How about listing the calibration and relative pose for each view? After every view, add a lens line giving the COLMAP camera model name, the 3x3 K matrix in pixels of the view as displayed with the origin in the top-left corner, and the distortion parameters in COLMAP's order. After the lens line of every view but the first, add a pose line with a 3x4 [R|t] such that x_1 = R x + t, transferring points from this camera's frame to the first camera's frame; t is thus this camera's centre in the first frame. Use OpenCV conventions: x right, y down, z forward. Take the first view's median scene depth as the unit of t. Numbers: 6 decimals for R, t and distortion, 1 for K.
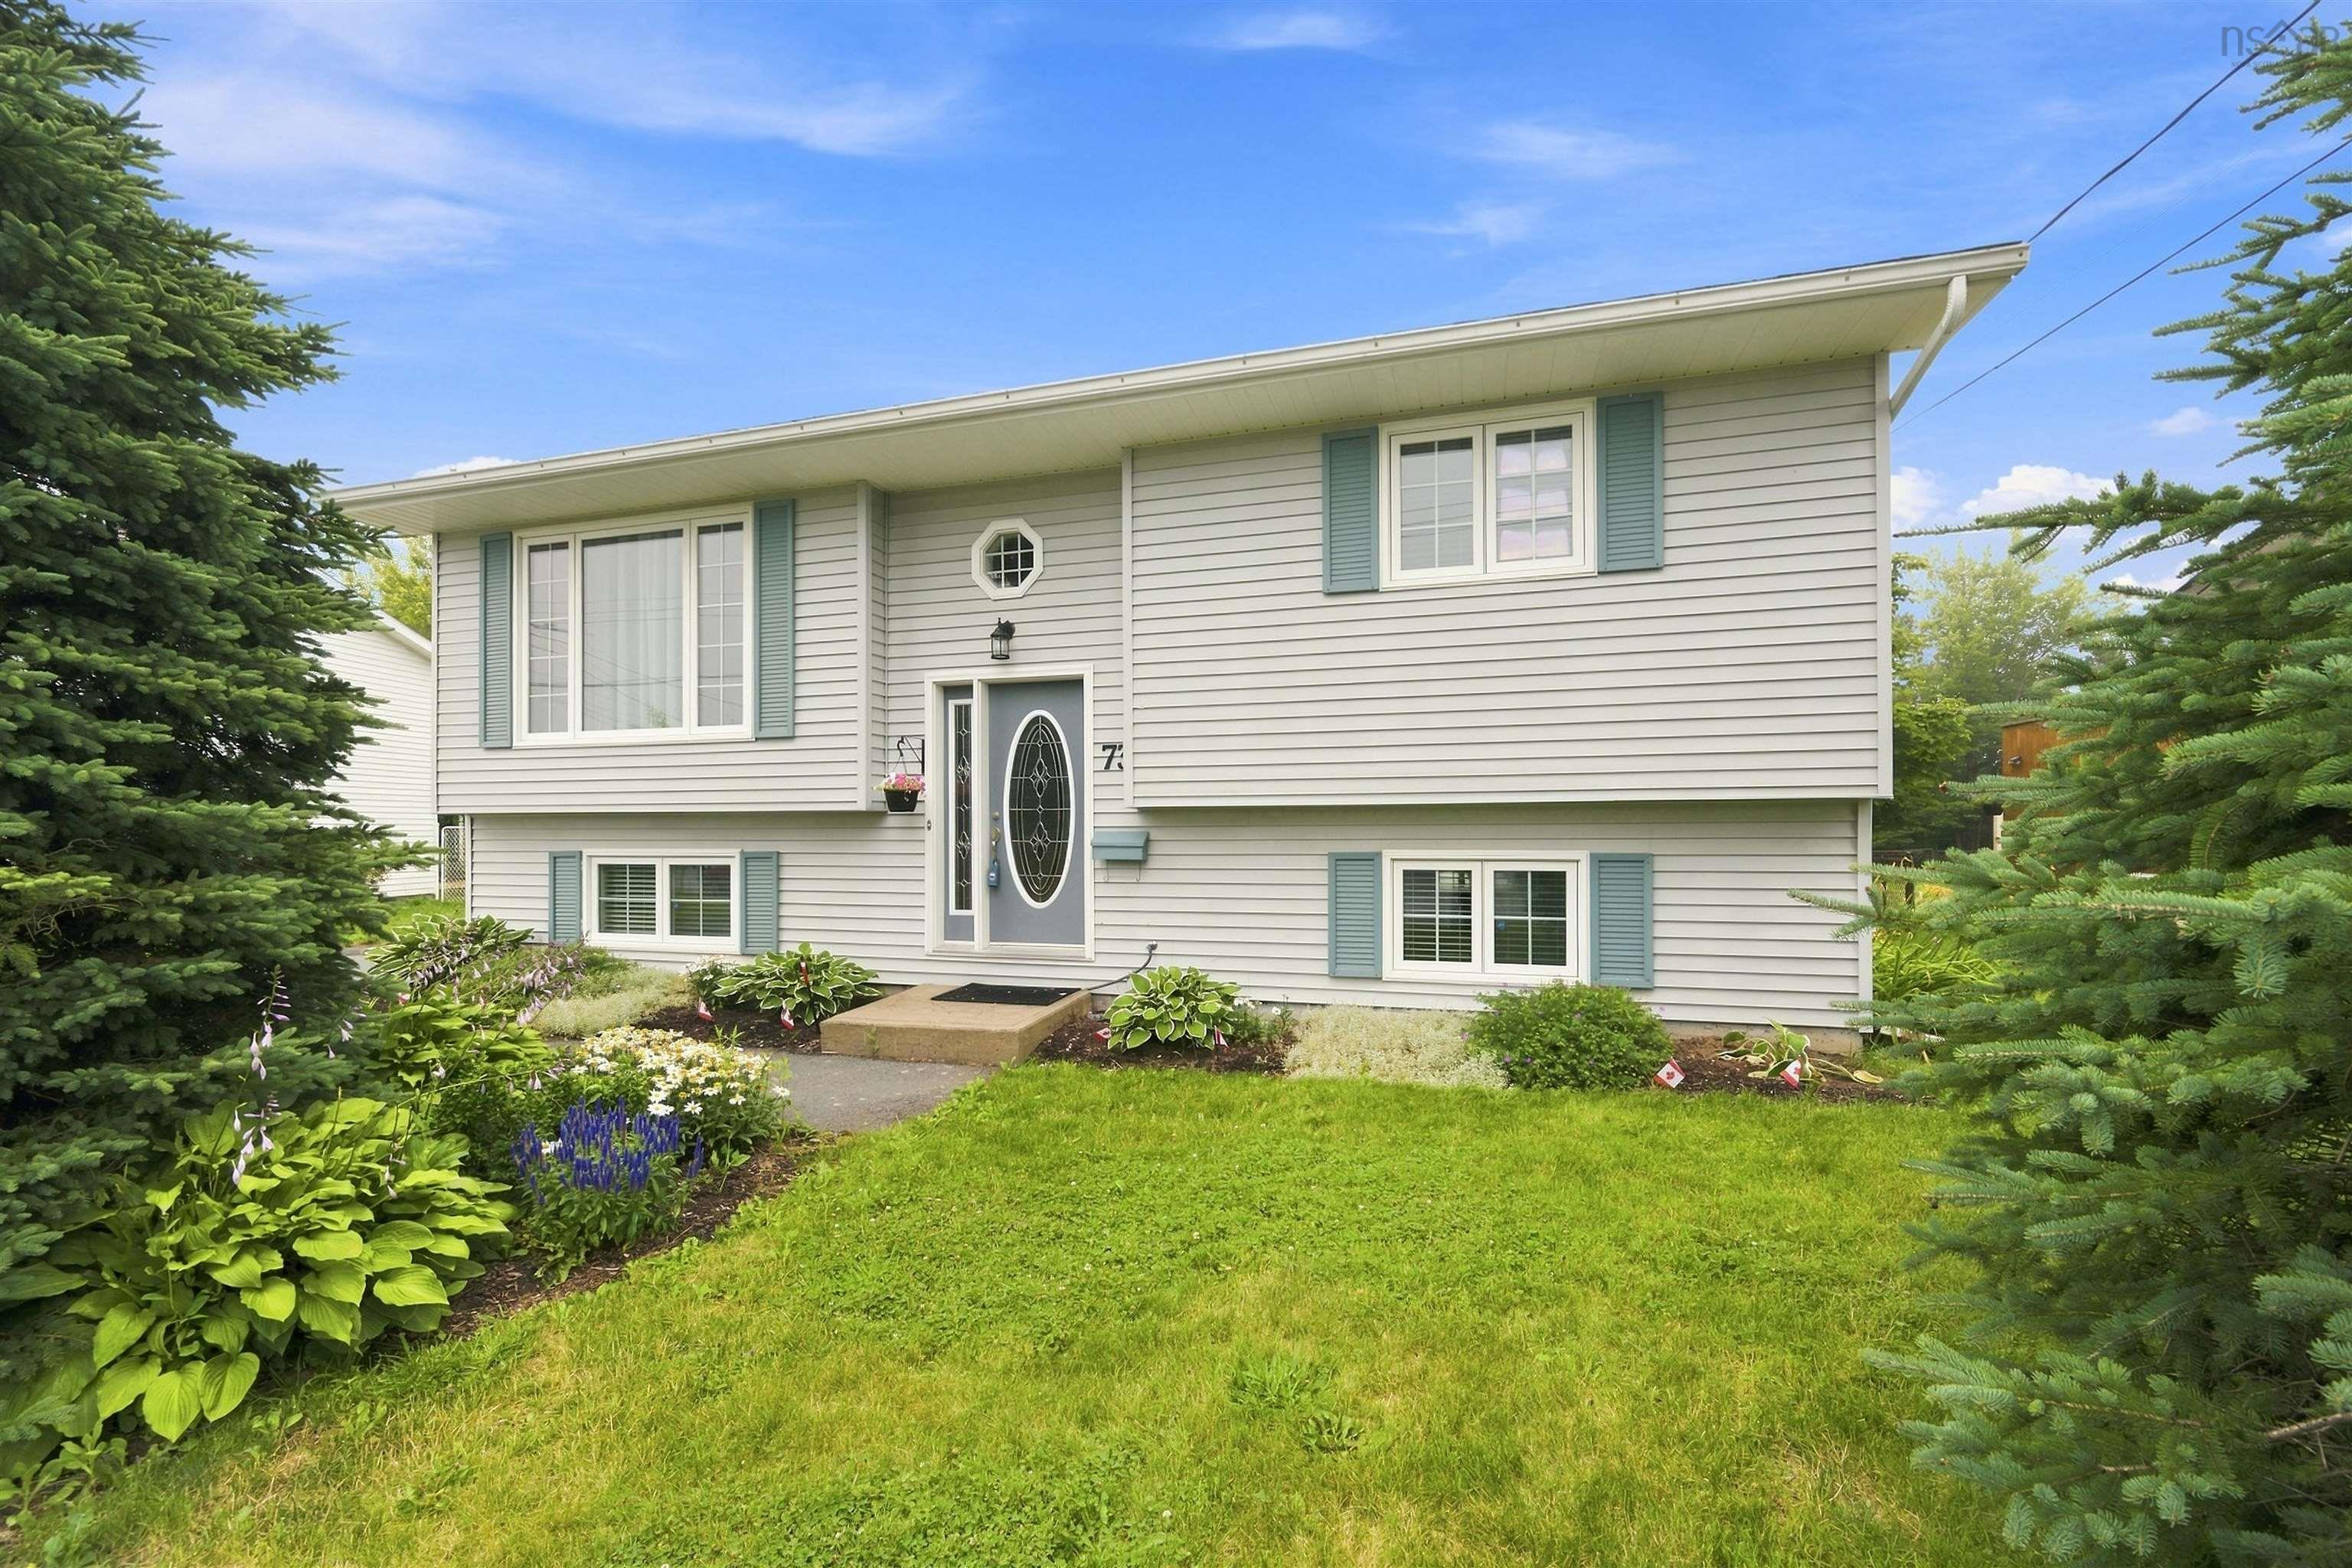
lens RADIAL K [[969.9, 0, 1172.8], [0, 969.9, 796.3], [0, 0, 1]] dist [0.015510, -0.000907]
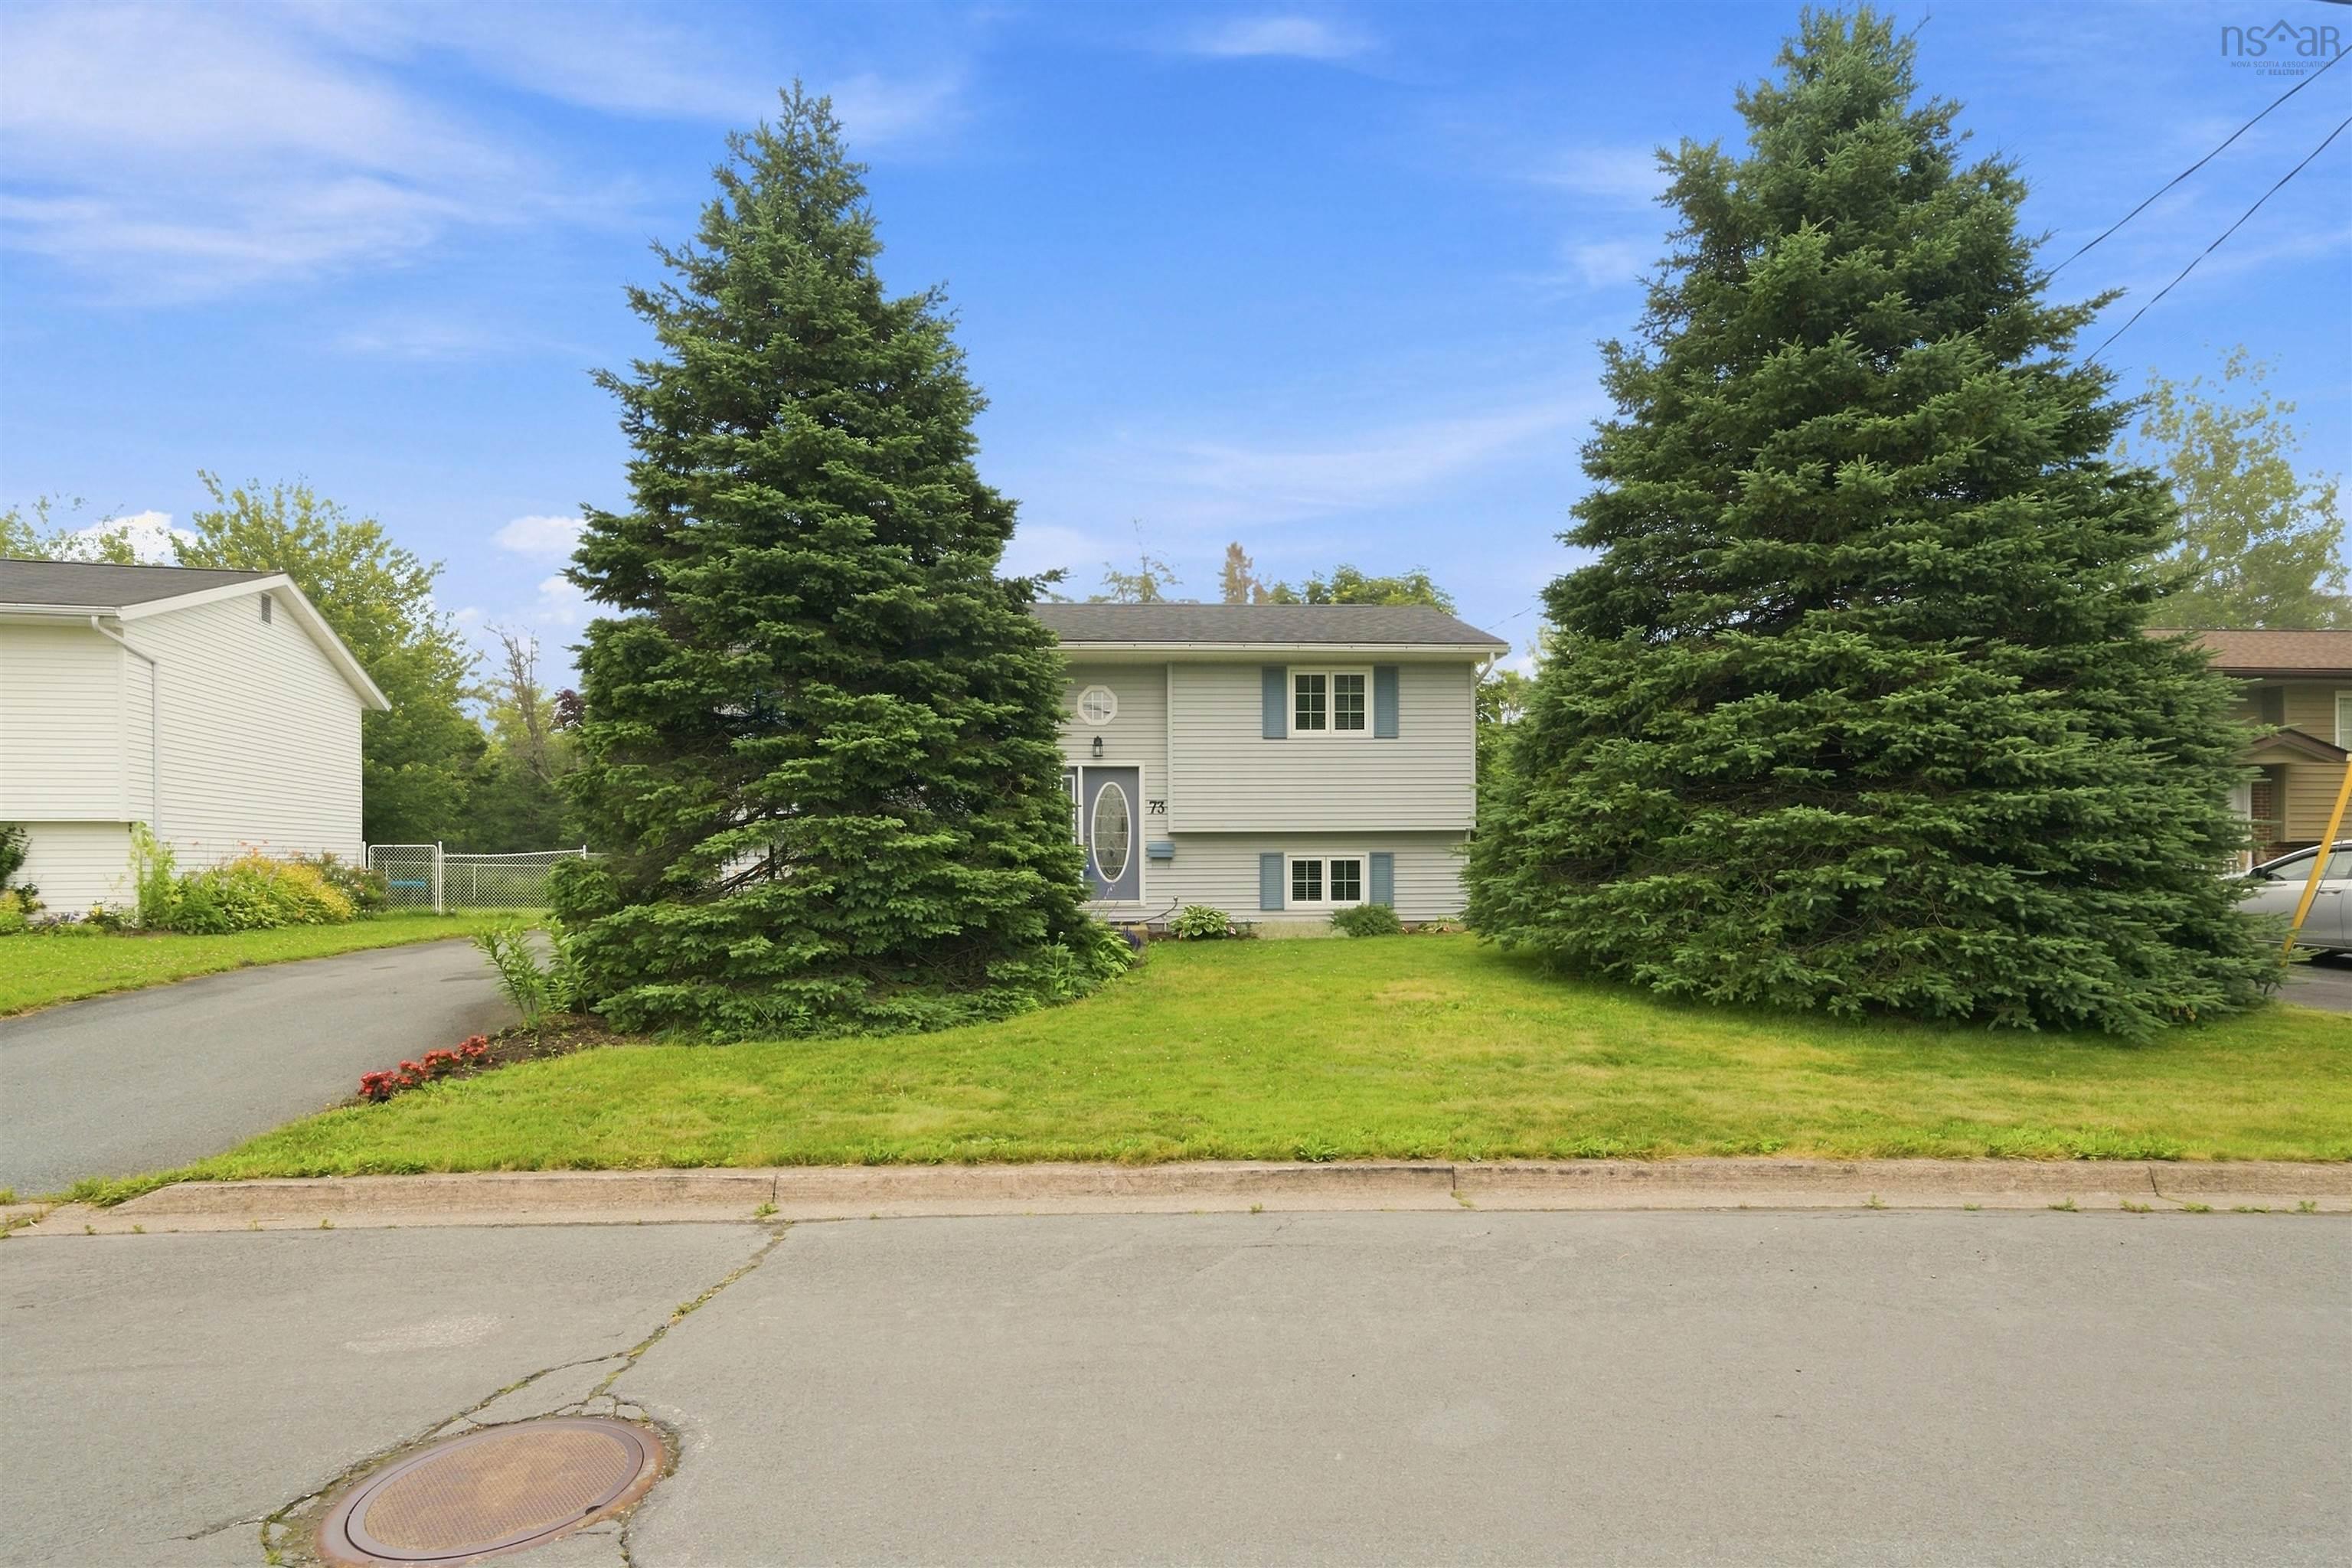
lens RADIAL K [[1176.0, 0, 1176.4], [0, 1176.0, 791.1], [0, 0, 1]] dist [0.001250, 0.000032]
pose [[0.948560, 0.014693, 0.316257, -0.889447], [-0.010653, 0.999838, -0.014501, -0.043051], [-0.316419, 0.010387, 0.948563, -1.512001]]
